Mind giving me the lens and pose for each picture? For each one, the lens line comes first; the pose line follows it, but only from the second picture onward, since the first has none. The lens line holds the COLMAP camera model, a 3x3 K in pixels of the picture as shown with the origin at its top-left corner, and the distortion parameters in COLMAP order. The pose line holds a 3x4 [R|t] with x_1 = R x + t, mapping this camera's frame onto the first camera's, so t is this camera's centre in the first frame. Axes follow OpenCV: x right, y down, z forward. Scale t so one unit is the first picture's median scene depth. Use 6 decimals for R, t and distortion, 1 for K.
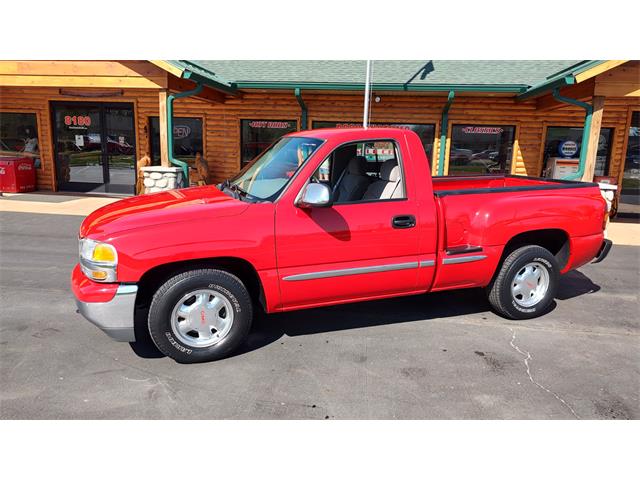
lens RADIAL K [[456.7, 0, 322.4], [0, 456.7, 241.6], [0, 0, 1]] dist [0.008305, -0.007488]
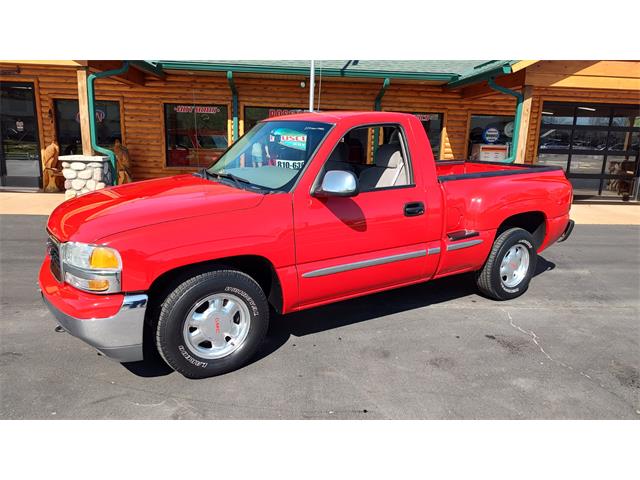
lens RADIAL K [[456.7, 0, 322.4], [0, 456.7, 241.6], [0, 0, 1]] dist [0.008305, -0.007488]
pose [[0.978068, -0.047086, 0.202893, -0.072821], [0.041858, 0.998674, 0.029983, -0.004053], [-0.204035, -0.020833, 0.978742, 0.030058]]
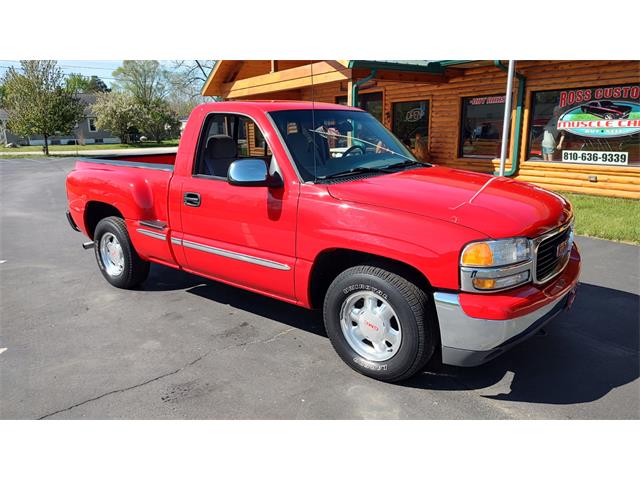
lens RADIAL K [[457.9, 0, 319.6], [0, 457.9, 238.4], [0, 0, 1]] dist [0.003396, -0.005358]
pose [[0.671563, 0.129755, -0.729497, 0.394825], [-0.110446, 0.991078, 0.074607, -0.012863], [0.732669, 0.030467, 0.679902, 0.143838]]
